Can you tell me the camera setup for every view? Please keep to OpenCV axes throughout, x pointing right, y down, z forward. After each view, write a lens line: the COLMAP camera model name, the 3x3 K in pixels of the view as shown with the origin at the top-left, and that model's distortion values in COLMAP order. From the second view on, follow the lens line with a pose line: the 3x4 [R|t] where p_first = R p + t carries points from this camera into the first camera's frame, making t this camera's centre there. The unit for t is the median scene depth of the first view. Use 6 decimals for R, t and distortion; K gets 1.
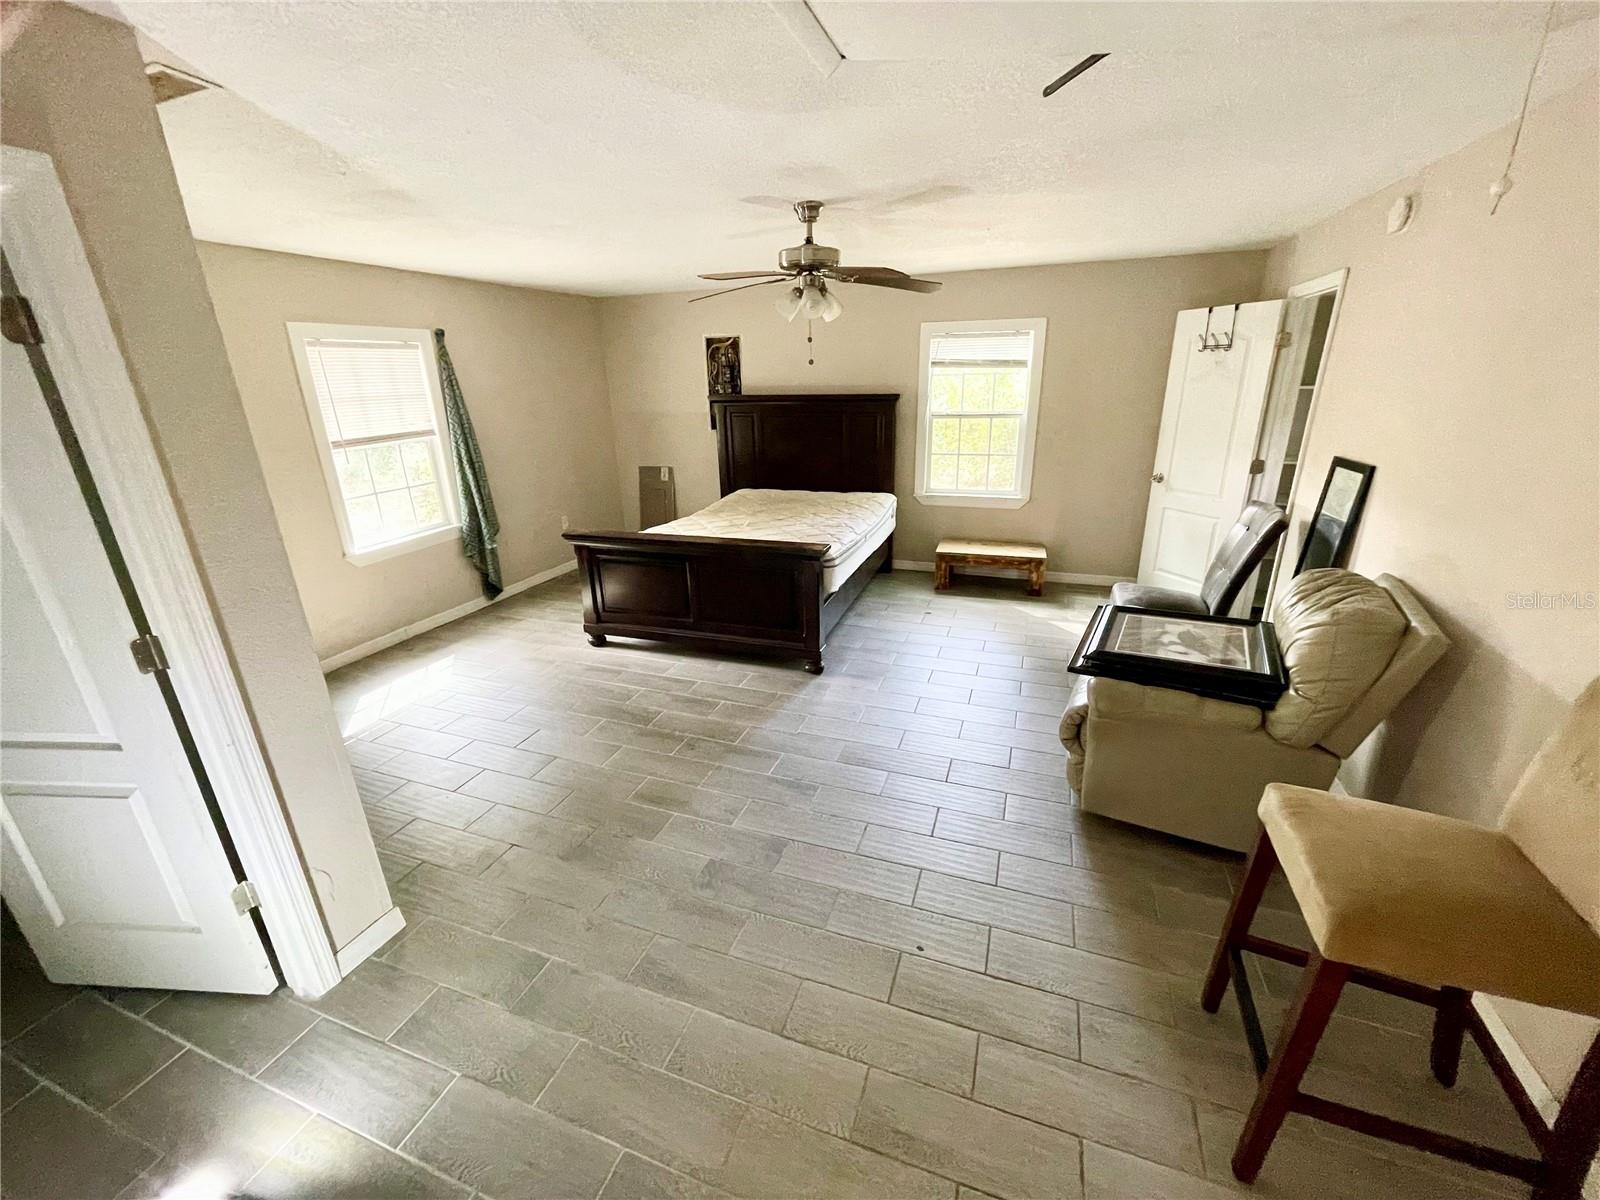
lens RADIAL K [[648.3, 0, 800.0], [0, 648.3, 600.0], [0, 0, 1]] dist [0.001378, -0.000267]
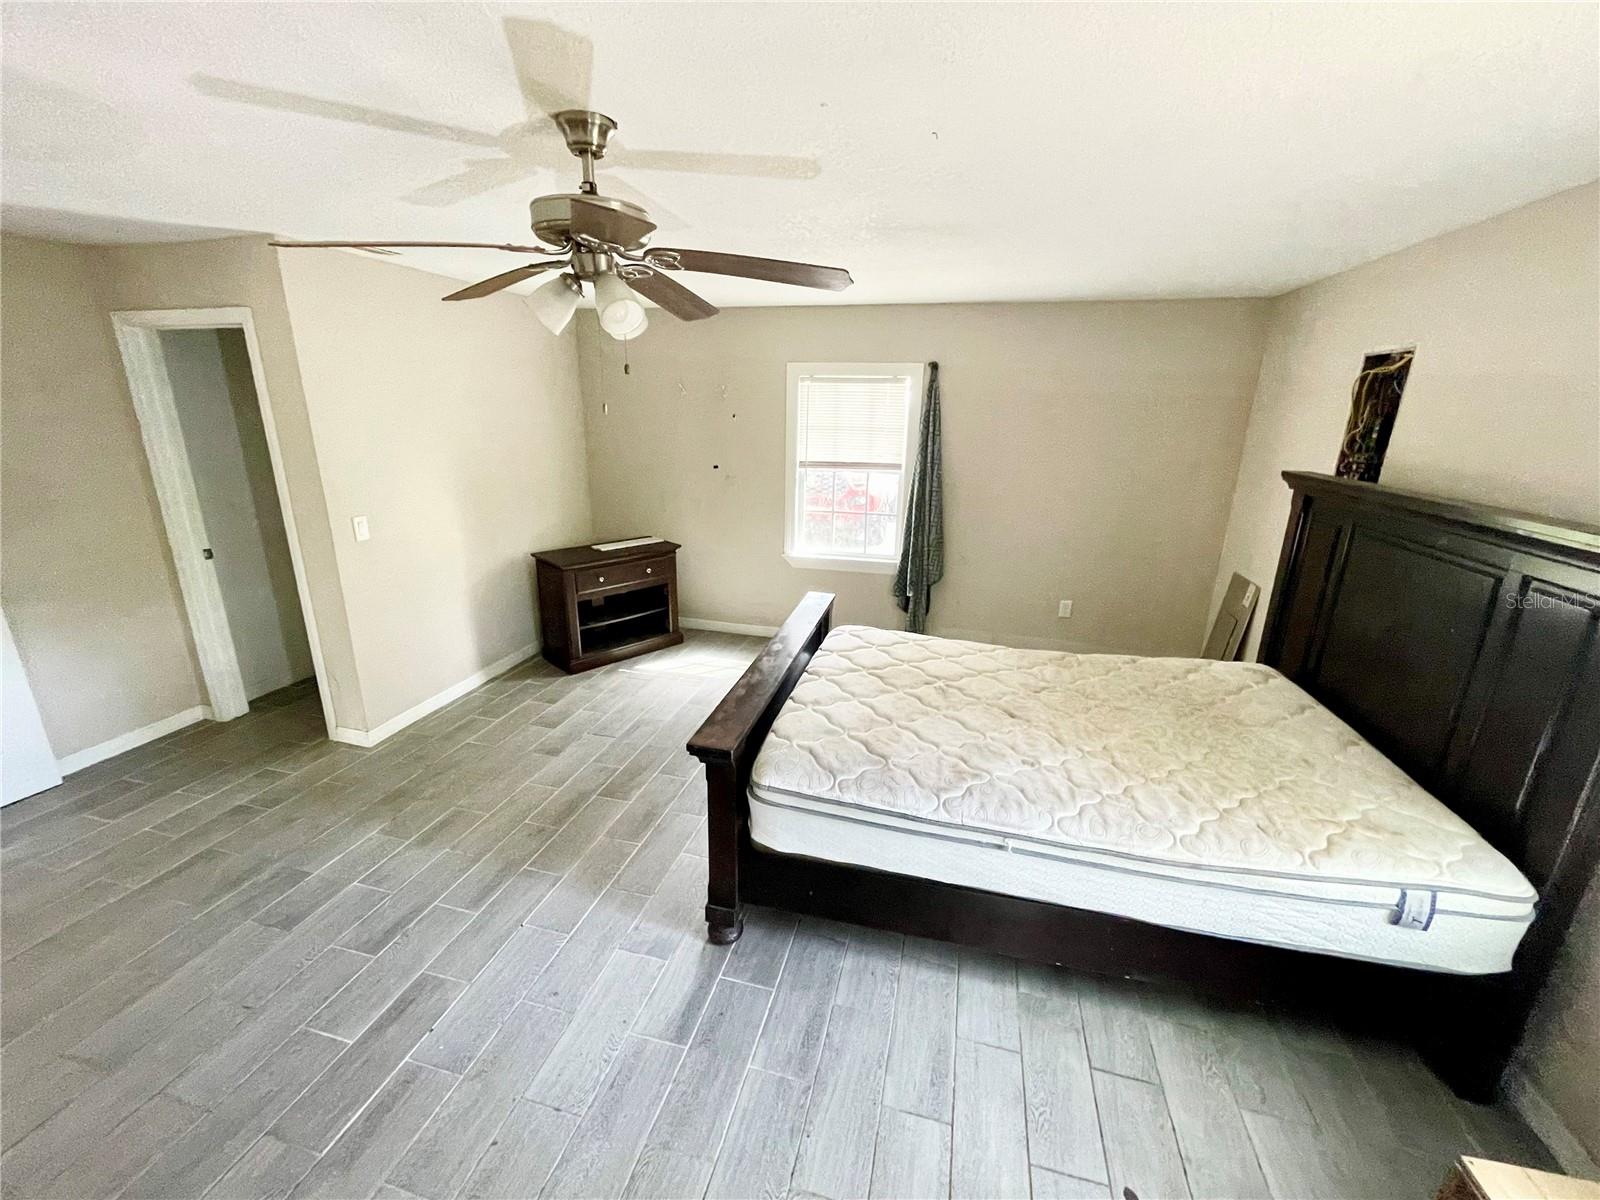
lens RADIAL K [[648.3, 0, 800.0], [0, 648.3, 600.0], [0, 0, 1]] dist [0.001378, -0.000267]
pose [[0.090540, 0.313678, -0.945203, 0.471427], [-0.349469, 0.898754, 0.264788, -0.328827], [0.932563, 0.306345, 0.190994, 0.850590]]
